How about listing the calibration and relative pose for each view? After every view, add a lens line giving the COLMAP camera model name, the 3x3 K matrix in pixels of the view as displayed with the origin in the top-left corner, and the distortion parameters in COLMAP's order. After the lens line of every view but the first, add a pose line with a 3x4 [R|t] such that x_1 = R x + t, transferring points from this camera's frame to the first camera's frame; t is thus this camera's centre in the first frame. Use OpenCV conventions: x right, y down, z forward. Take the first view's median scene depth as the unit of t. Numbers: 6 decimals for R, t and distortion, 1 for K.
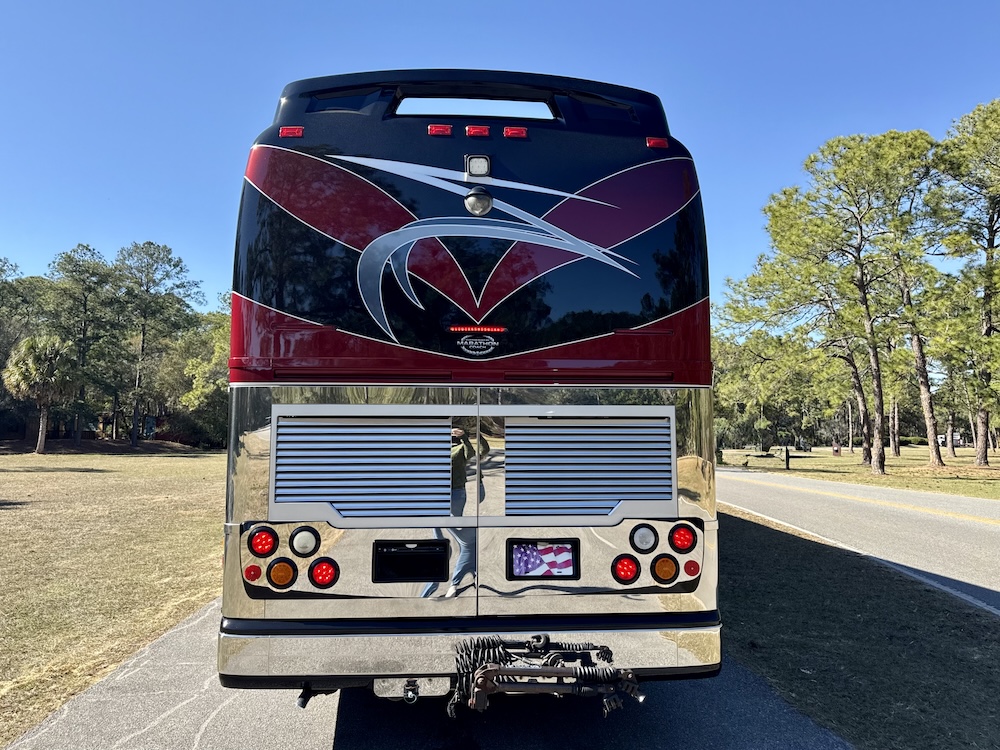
lens RADIAL K [[700.6, 0, 500.0], [0, 700.6, 375.0], [0, 0, 1]] dist [0.071975, -0.110781]
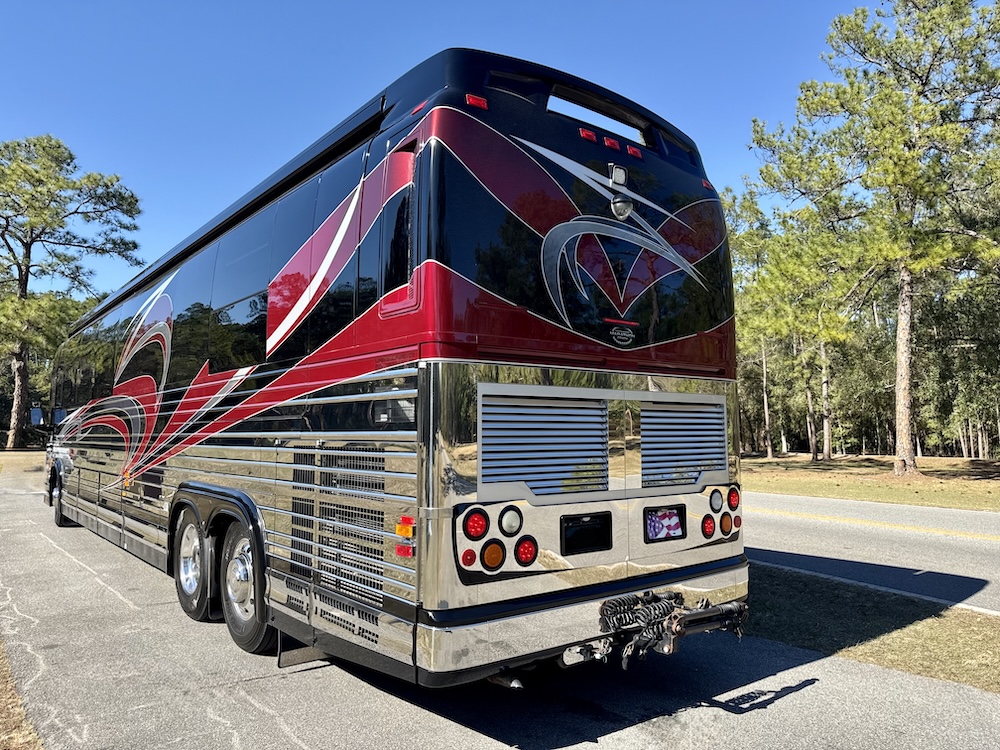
lens RADIAL K [[719.0, 0, 499.6], [0, 719.0, 354.9], [0, 0, 1]] dist [0.059708, -0.036694]
pose [[0.820215, 0.059635, 0.568939, -0.855618], [-0.052695, 0.998199, -0.028662, 0.031010], [-0.569624, -0.006471, 0.821880, 0.169660]]
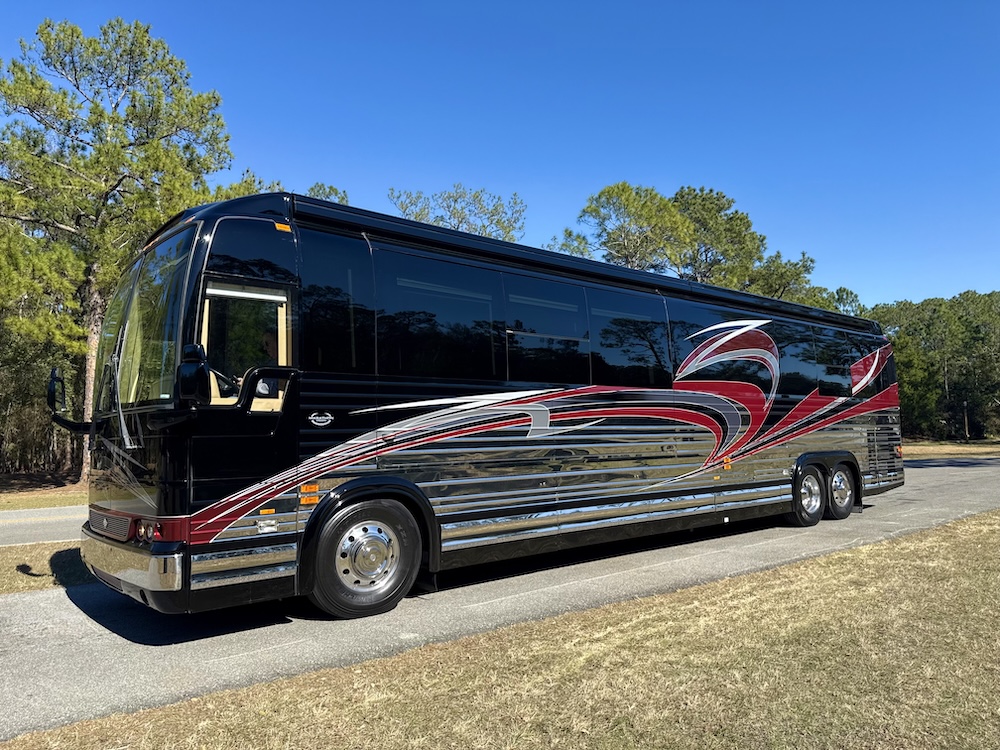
lens RADIAL K [[700.6, 0, 500.0], [0, 700.6, 375.0], [0, 0, 1]] dist [0.071975, -0.110781]
pose [[-0.593760, 0.073861, 0.801245, -2.152807], [-0.064210, 0.988253, -0.138683, 0.503274], [-0.802076, -0.133793, -0.582043, 4.937533]]
